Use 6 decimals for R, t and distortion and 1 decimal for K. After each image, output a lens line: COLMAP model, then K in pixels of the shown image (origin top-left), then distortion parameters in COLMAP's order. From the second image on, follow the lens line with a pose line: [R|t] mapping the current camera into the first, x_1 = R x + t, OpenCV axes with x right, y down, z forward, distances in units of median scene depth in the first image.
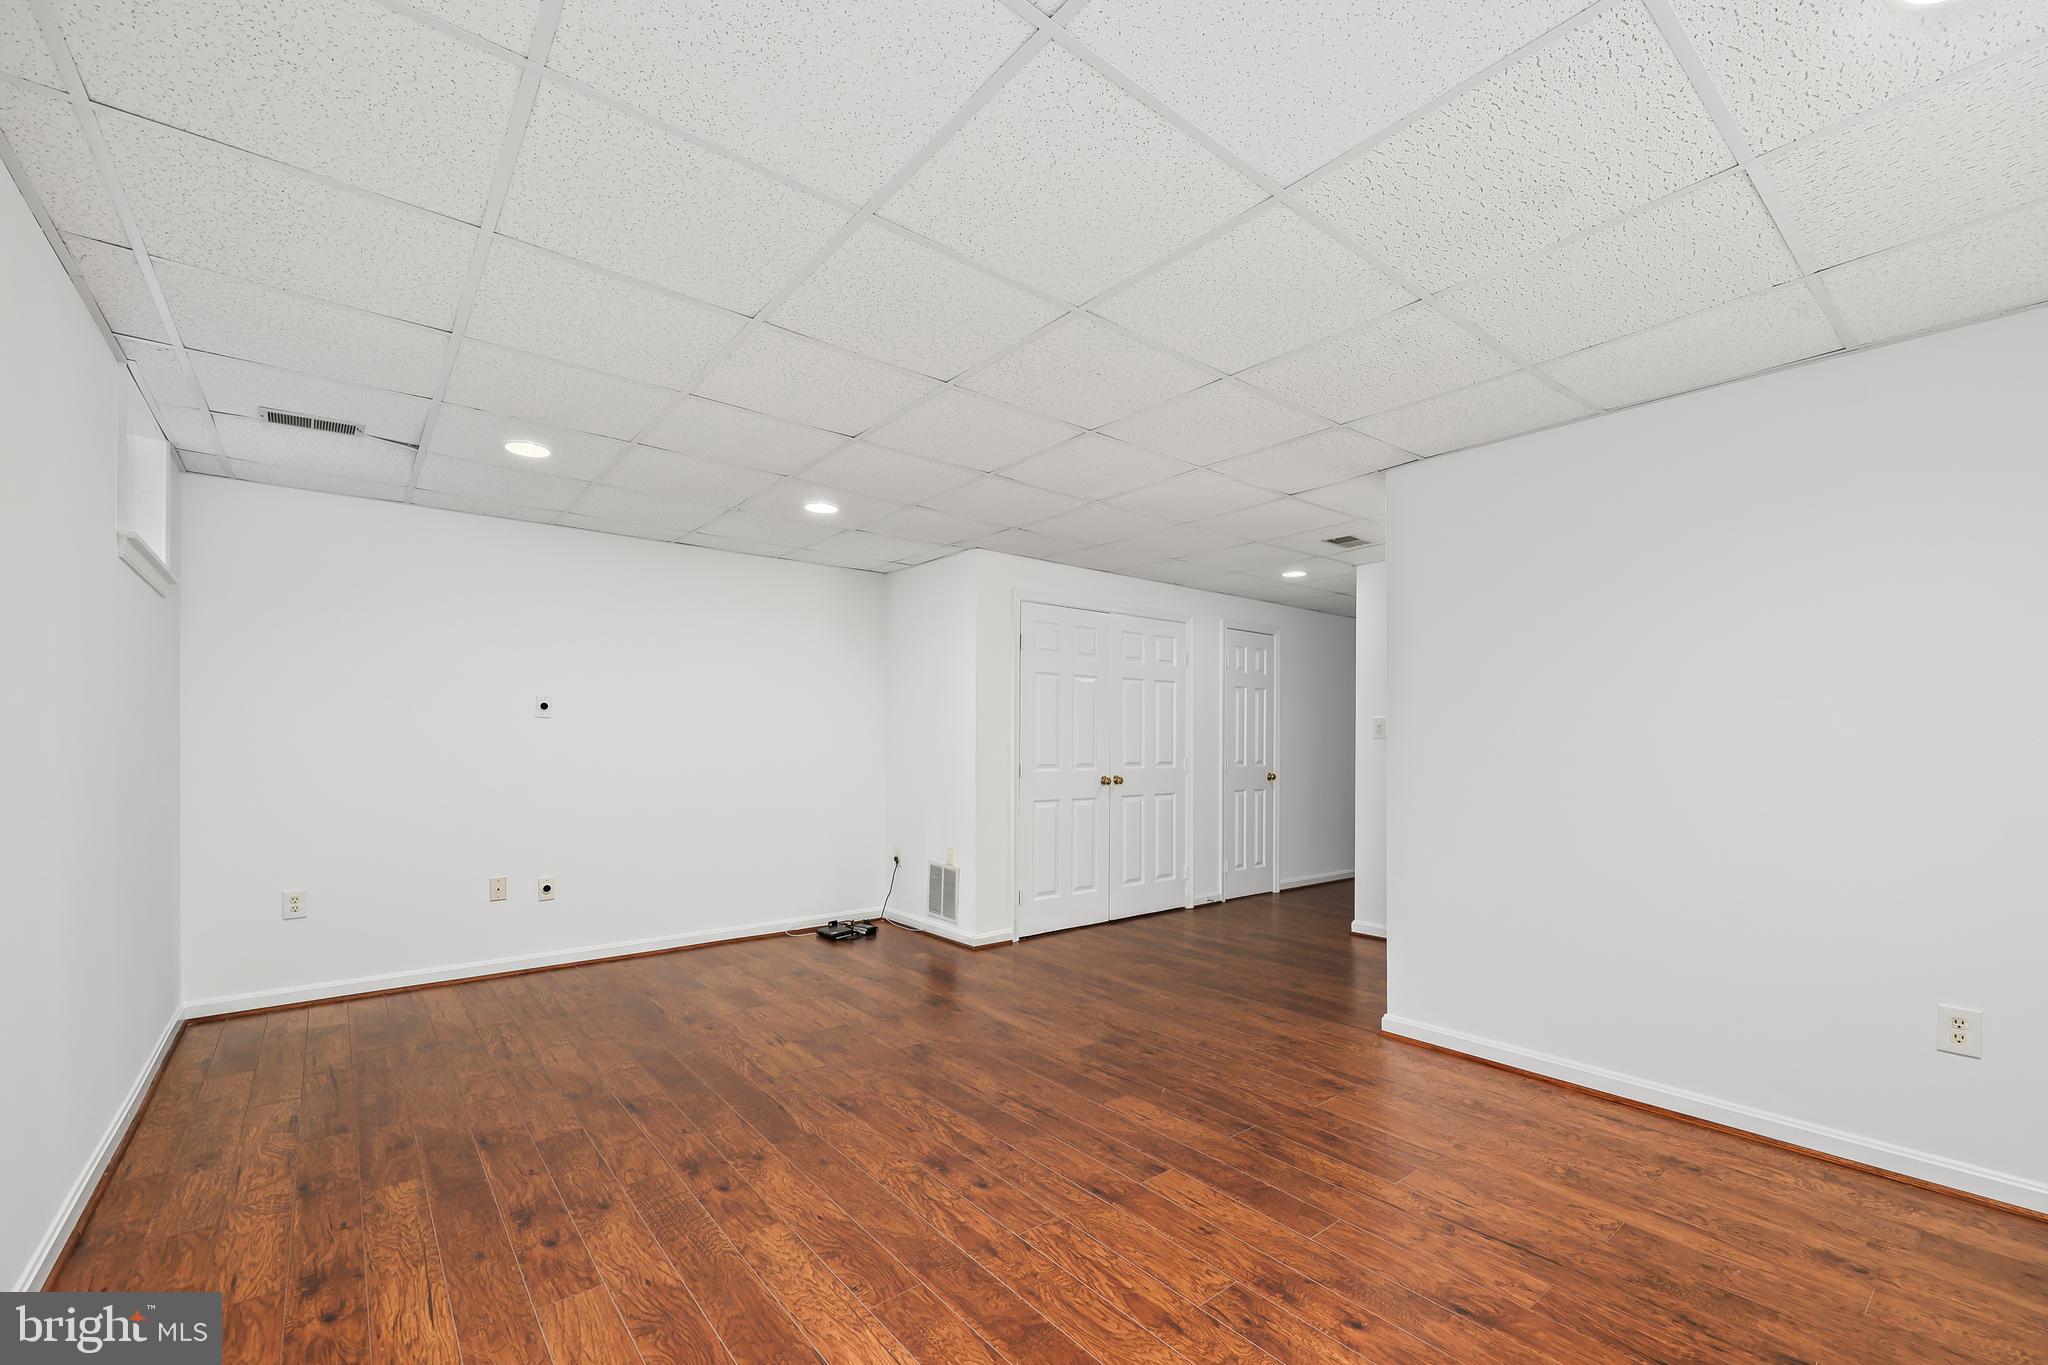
lens RADIAL K [[853.5, 0, 1039.8], [0, 853.5, 714.7], [0, 0, 1]] dist [-0.000938, -0.000112]
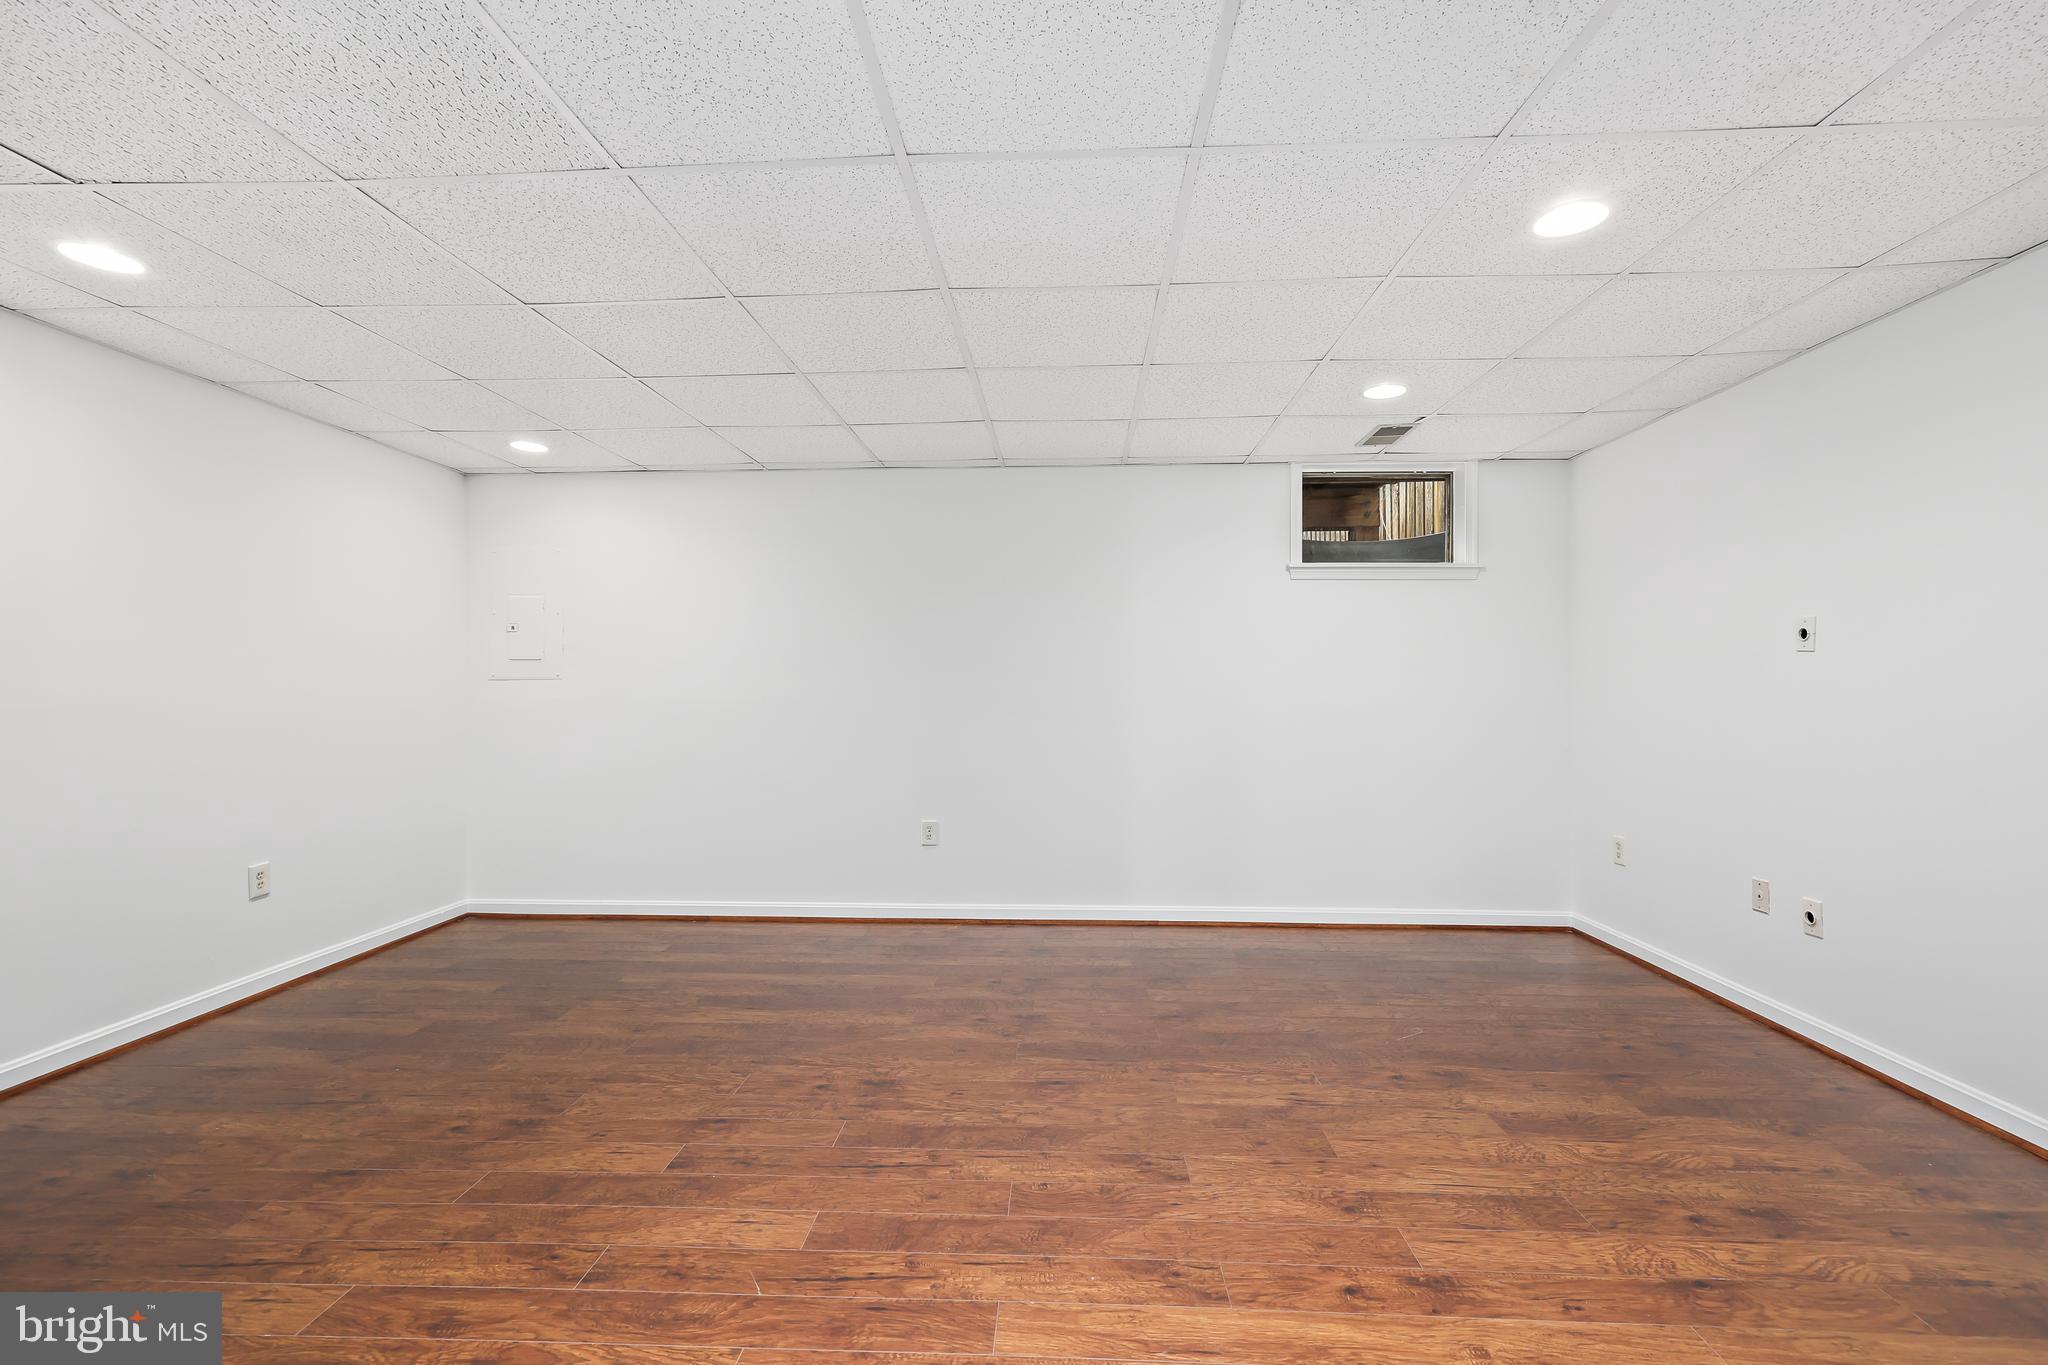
lens RADIAL K [[848.6, 0, 1029.9], [0, 848.6, 689.0], [0, 0, 1]] dist [0.002586, 0.000044]
pose [[-0.670898, 0.000219, -0.741550, 0.554039], [0.025418, 0.999419, -0.022702, 0.059358], [0.741114, -0.034080, -0.670514, 1.893980]]
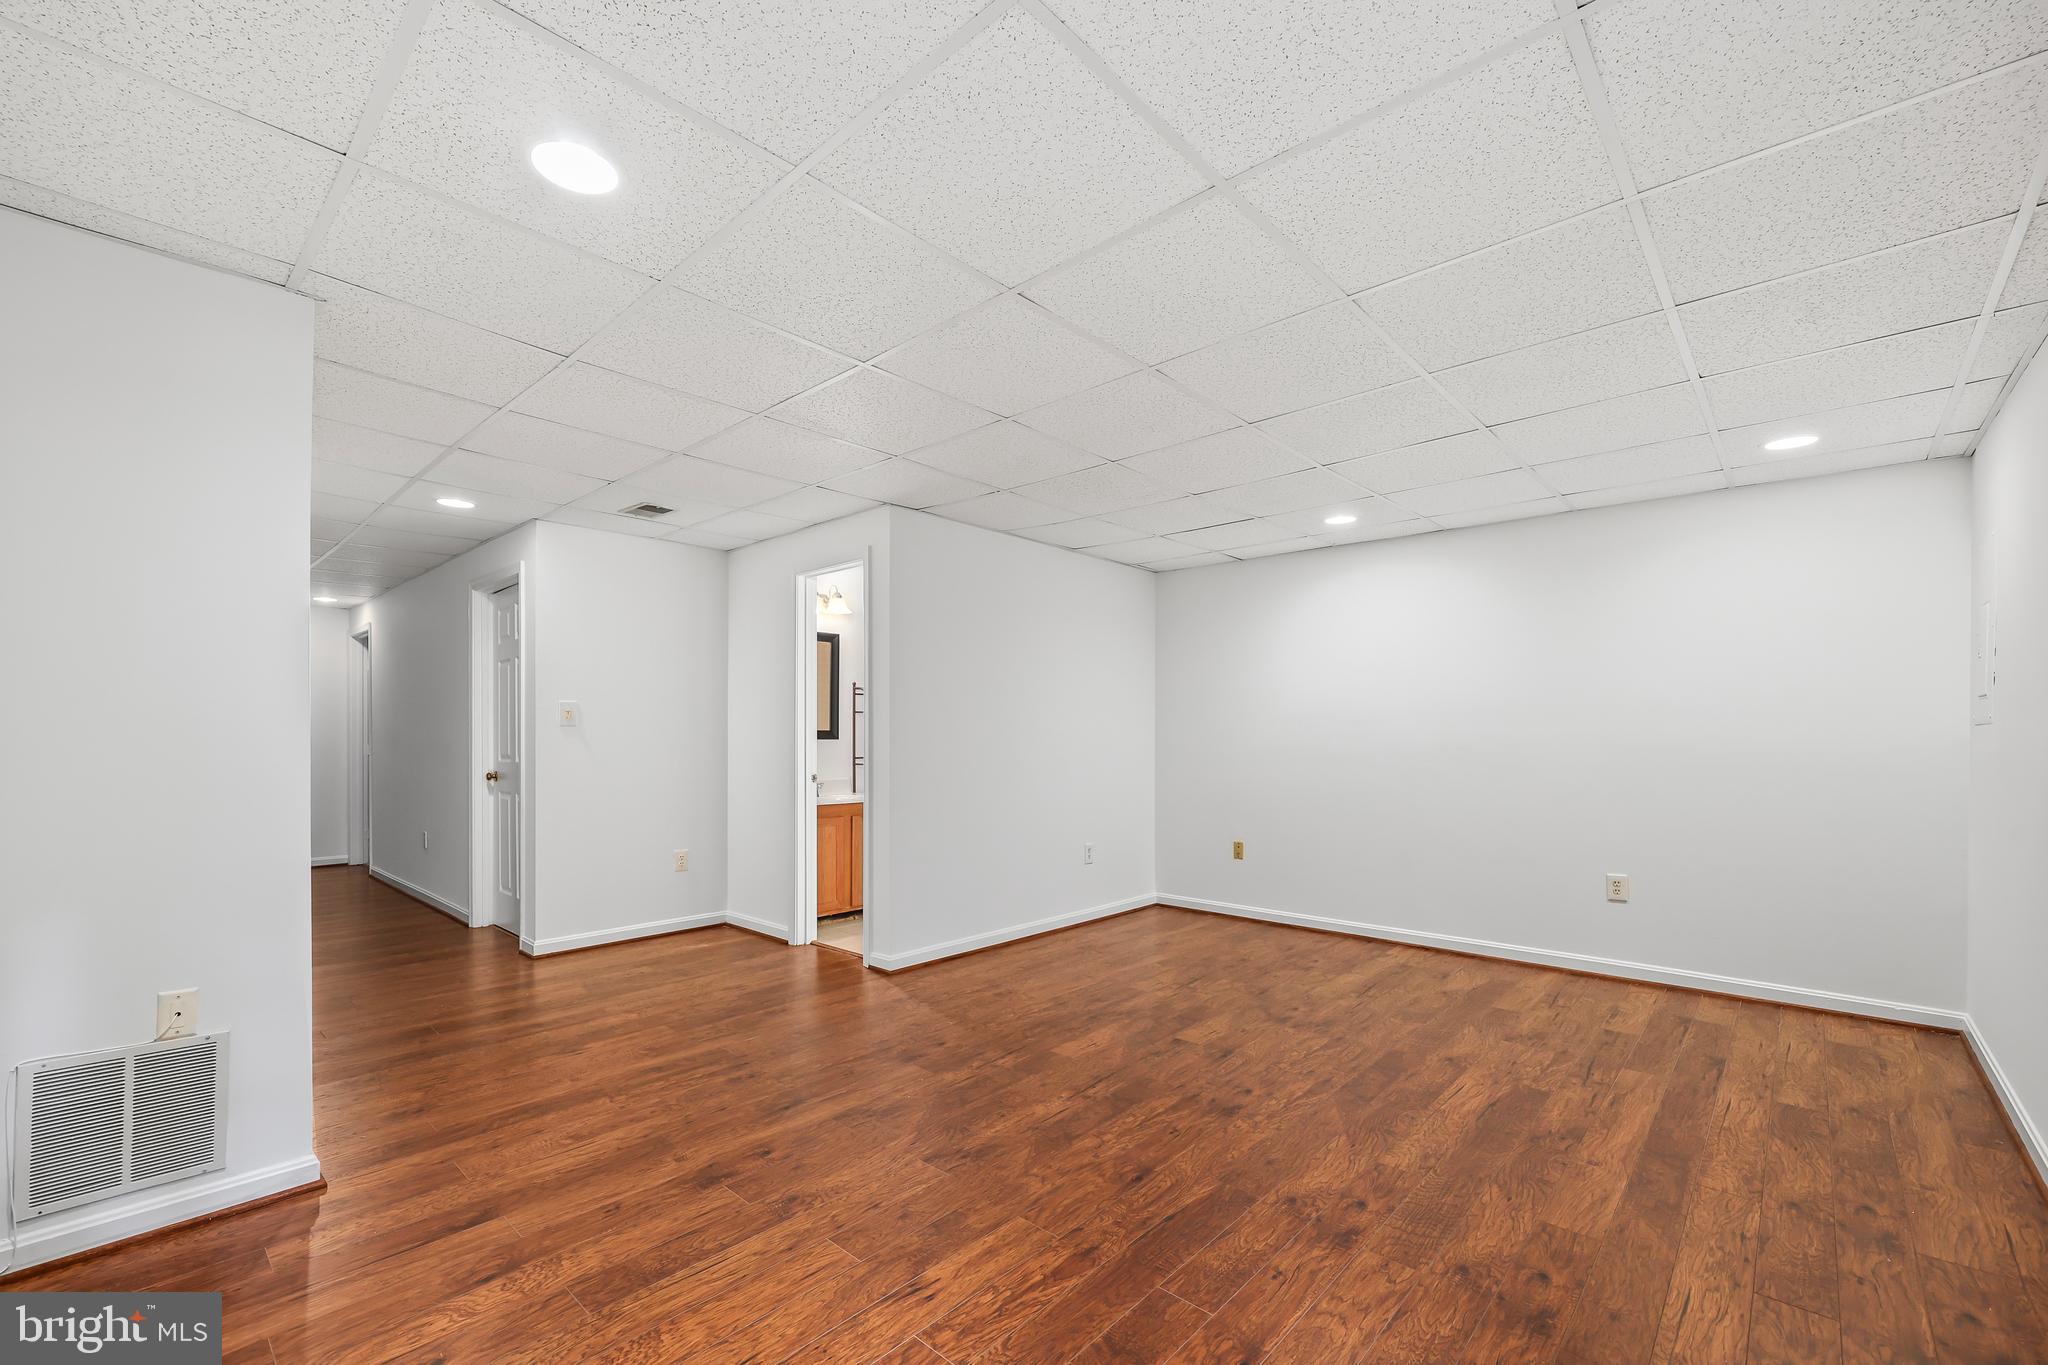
lens RADIAL K [[858.3, 0, 1023.1], [0, 858.3, 731.8], [0, 0, 1]] dist [0.000529, 0.000328]
pose [[-0.134902, -0.000066, 0.990859, -1.209125], [-0.034886, 0.999380, -0.004683, 0.046077], [-0.990245, -0.035199, -0.134821, 1.451809]]
